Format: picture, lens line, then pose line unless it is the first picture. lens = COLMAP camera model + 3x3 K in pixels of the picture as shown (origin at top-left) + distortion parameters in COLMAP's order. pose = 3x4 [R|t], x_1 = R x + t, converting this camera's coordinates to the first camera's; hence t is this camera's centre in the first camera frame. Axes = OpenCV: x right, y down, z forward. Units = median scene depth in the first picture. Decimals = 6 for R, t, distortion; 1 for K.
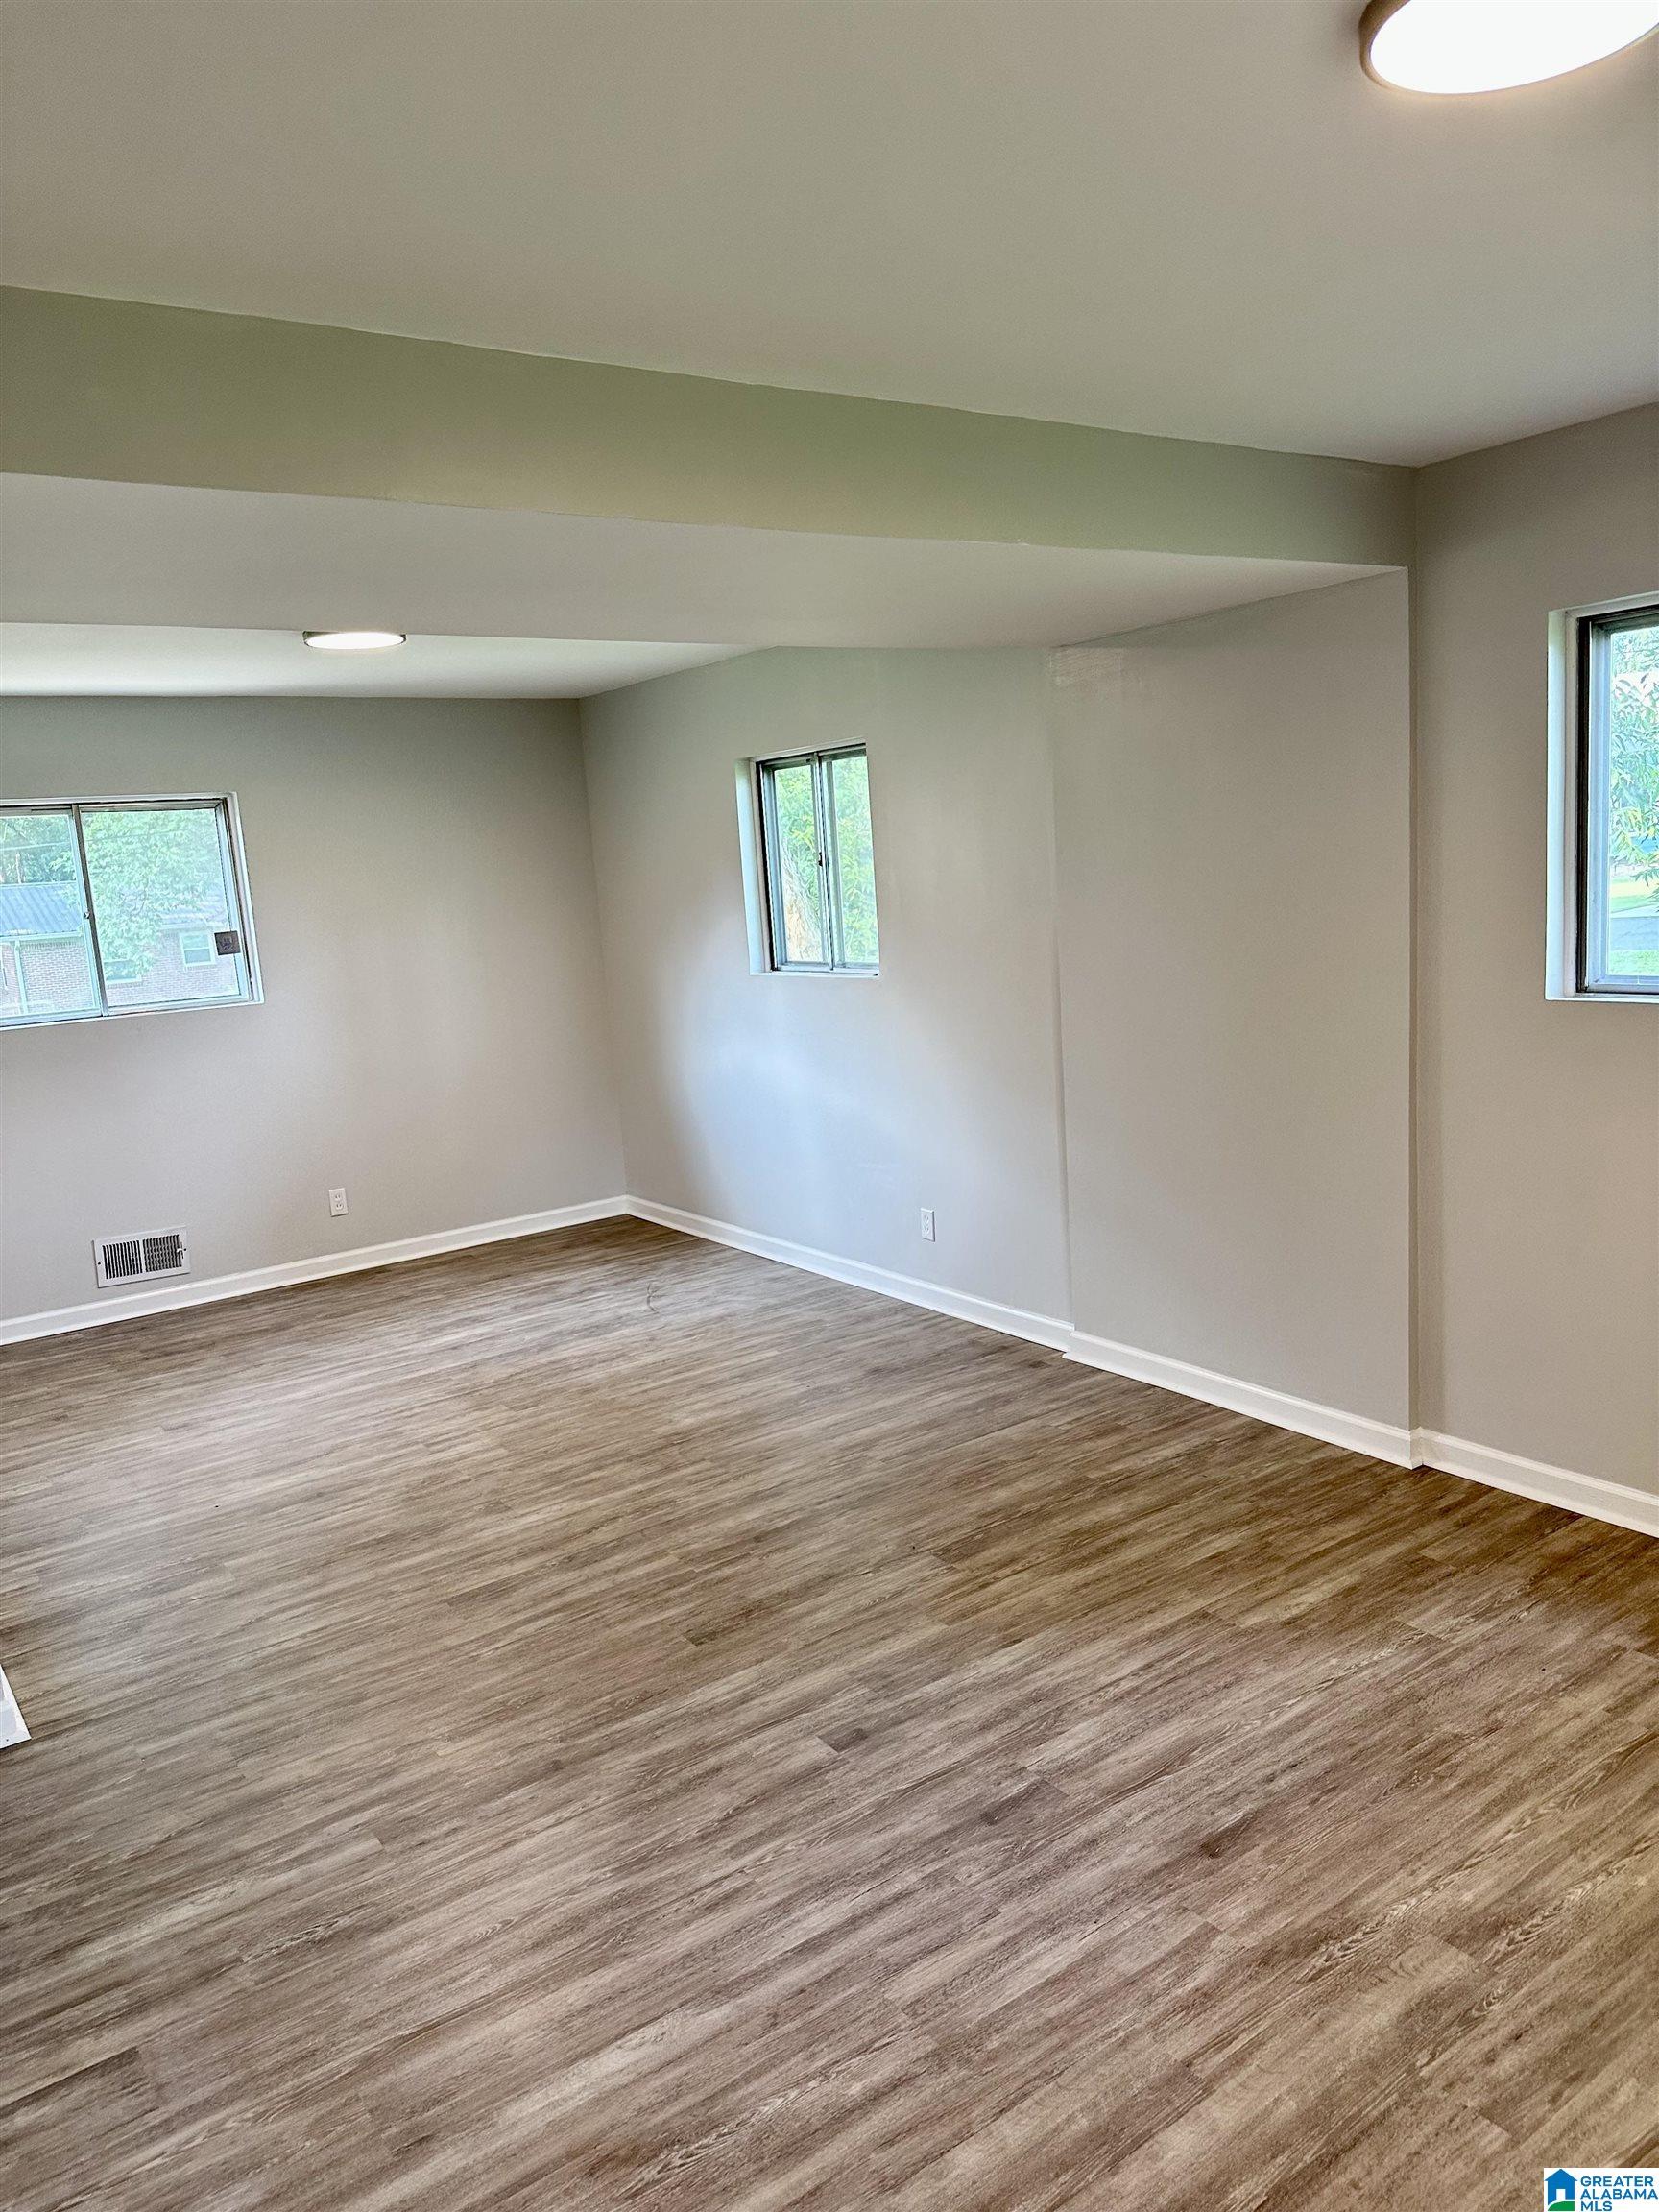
lens RADIAL K [[1541.4, 0, 831.4], [0, 1541.4, 1104.8], [0, 0, 1]] dist [0.070402, -0.096898]
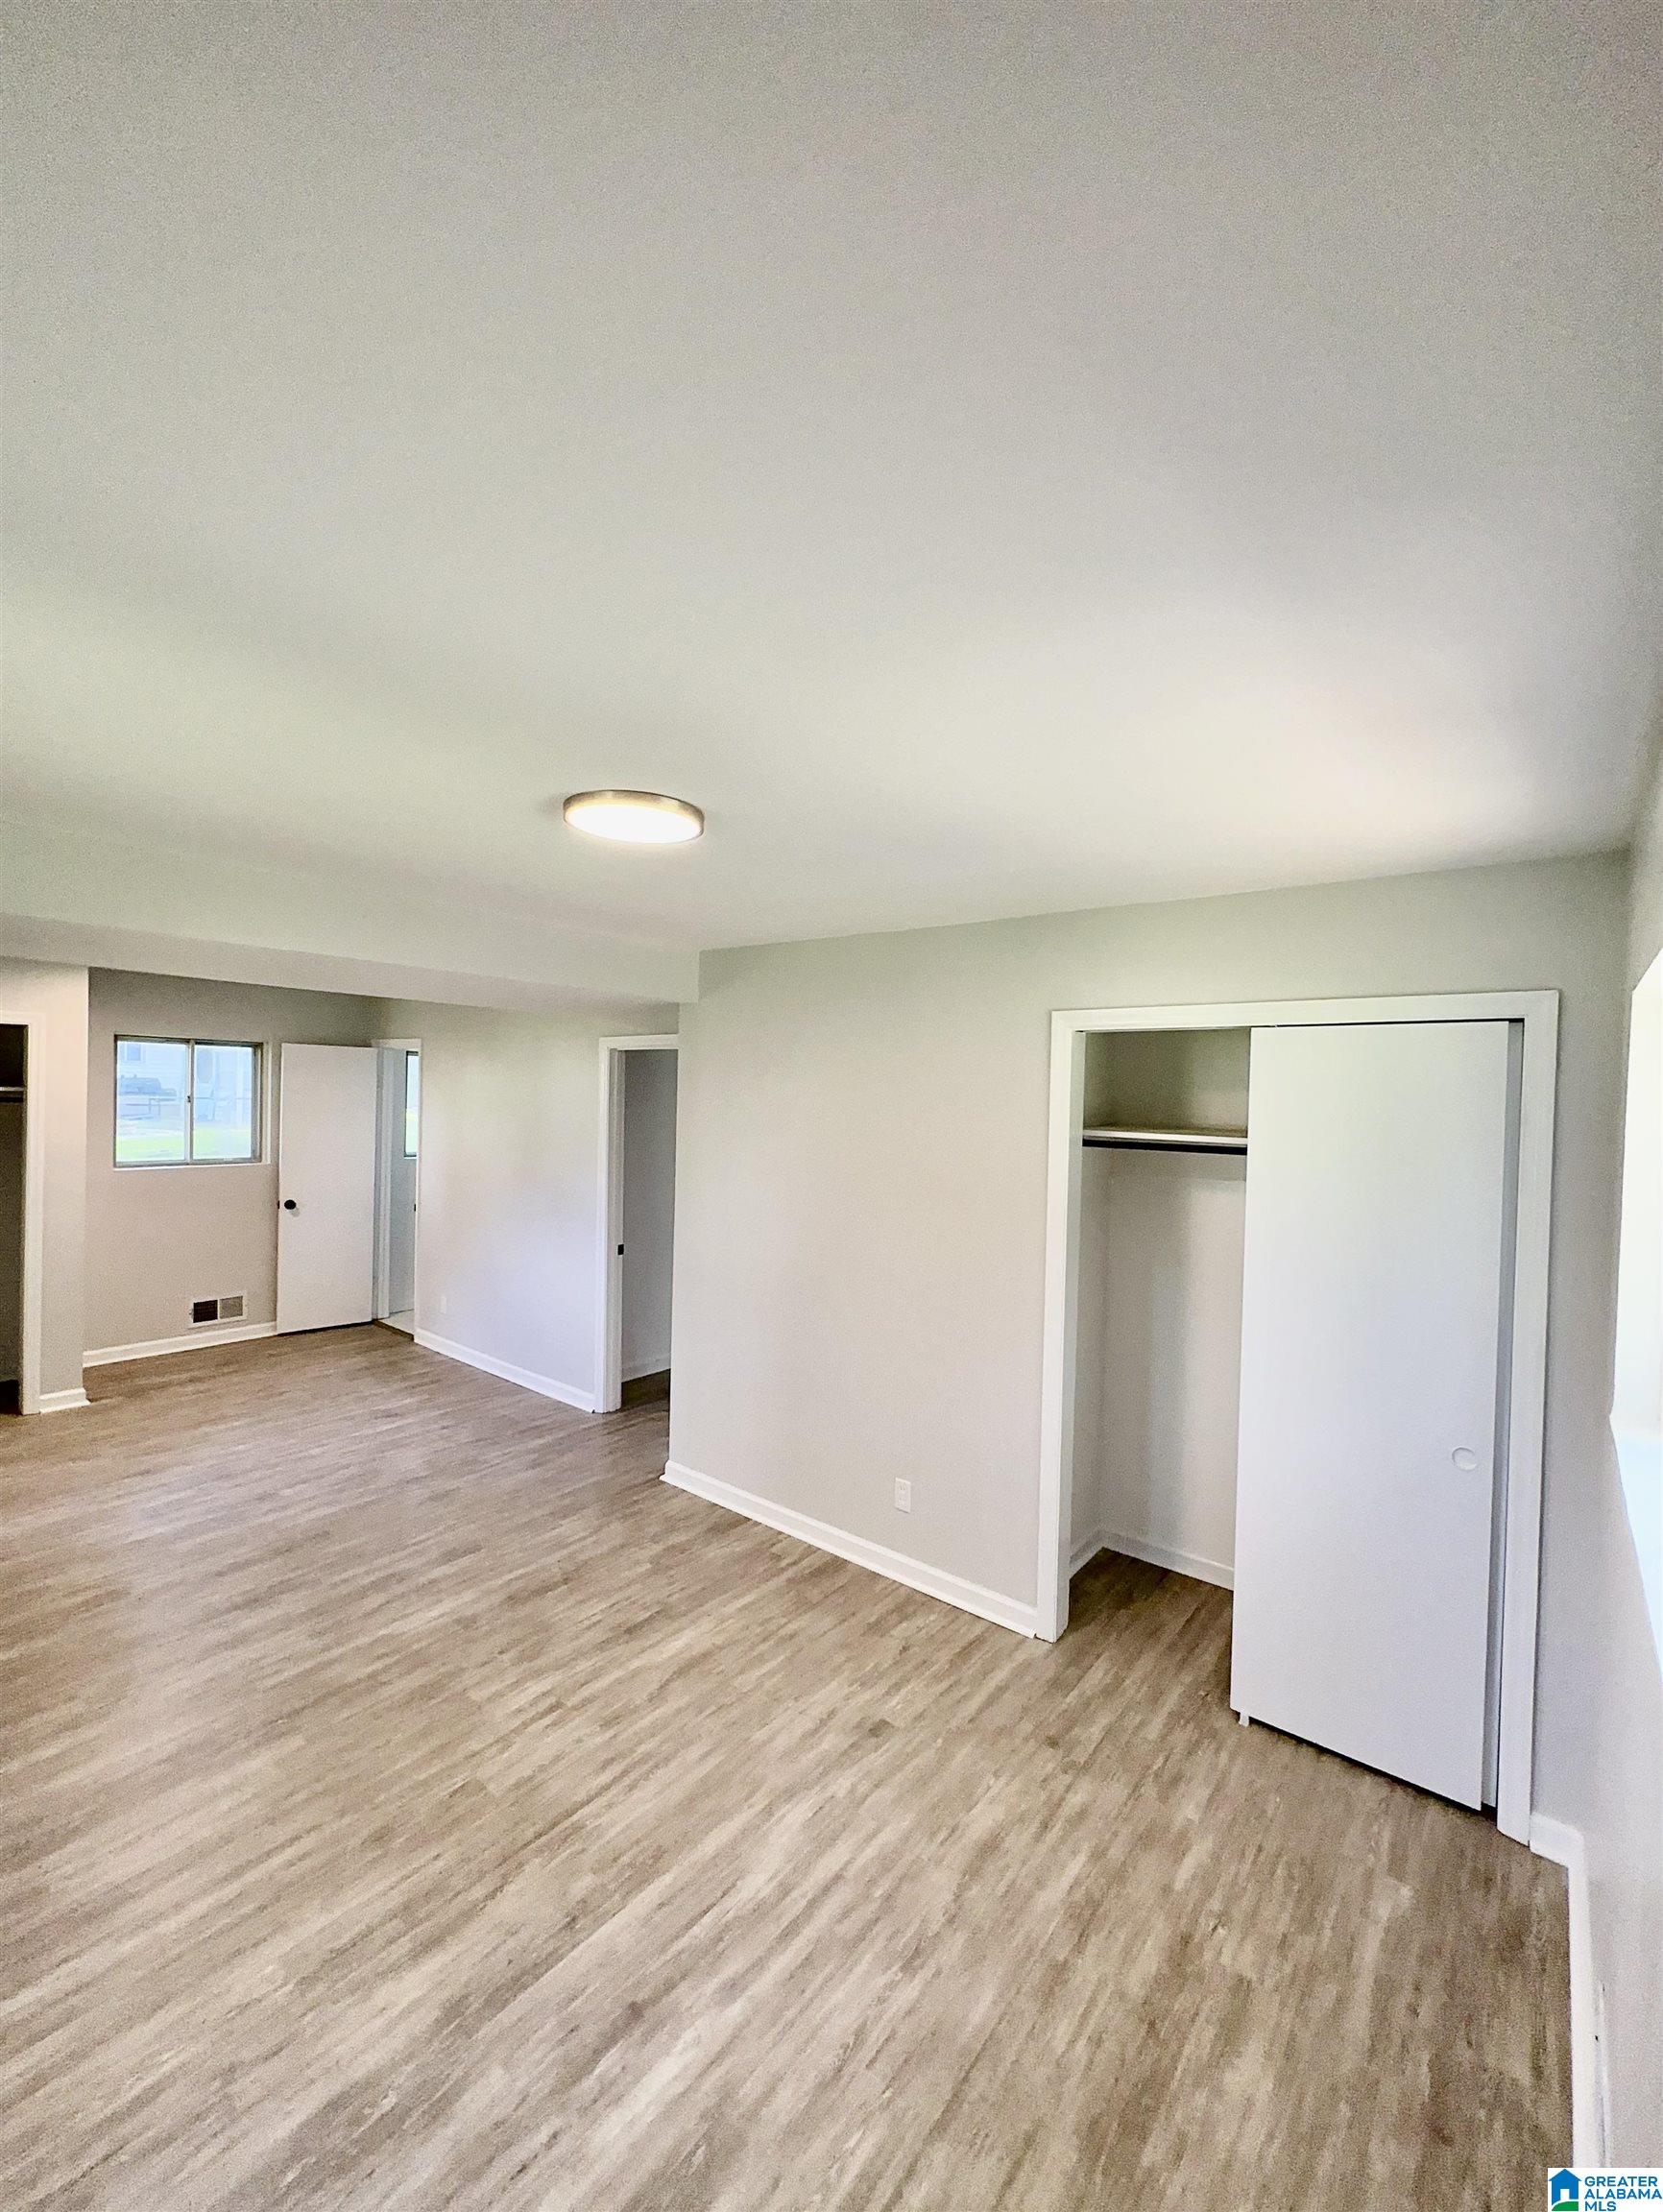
lens RADIAL K [[890.0, 0, 831.7], [0, 890.0, 1106.6], [0, 0, 1]] dist [-0.000155, 0.000163]
pose [[-0.958461, 0.046638, -0.281386, -0.316624], [-0.007348, 0.982176, 0.187820, -0.292386], [0.285130, 0.182086, -0.941034, 1.689805]]
